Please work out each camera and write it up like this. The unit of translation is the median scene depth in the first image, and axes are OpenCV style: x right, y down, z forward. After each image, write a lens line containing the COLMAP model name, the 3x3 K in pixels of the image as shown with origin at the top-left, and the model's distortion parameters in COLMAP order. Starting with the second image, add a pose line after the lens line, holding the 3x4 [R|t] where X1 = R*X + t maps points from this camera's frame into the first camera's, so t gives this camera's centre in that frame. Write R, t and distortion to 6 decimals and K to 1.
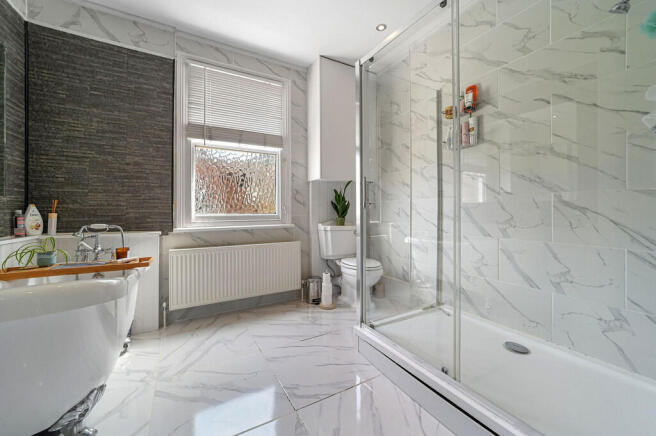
lens RADIAL K [[264.1, 0, 334.6], [0, 264.1, 208.7], [0, 0, 1]] dist [-0.029432, 0.010519]
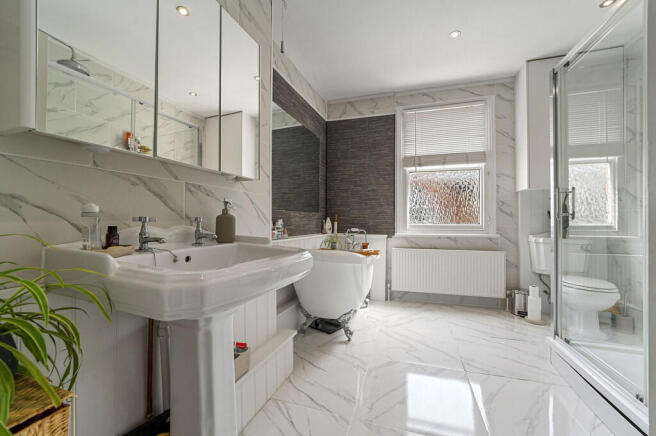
lens RADIAL K [[254.4, 0, 328.0], [0, 254.4, 218.0], [0, 0, 1]] dist [-0.000550, 0.000111]
pose [[0.665162, -0.004333, -0.746687, 0.172270], [-0.000905, 0.999978, -0.006609, 0.001839], [0.746699, 0.005072, 0.665143, -0.188353]]
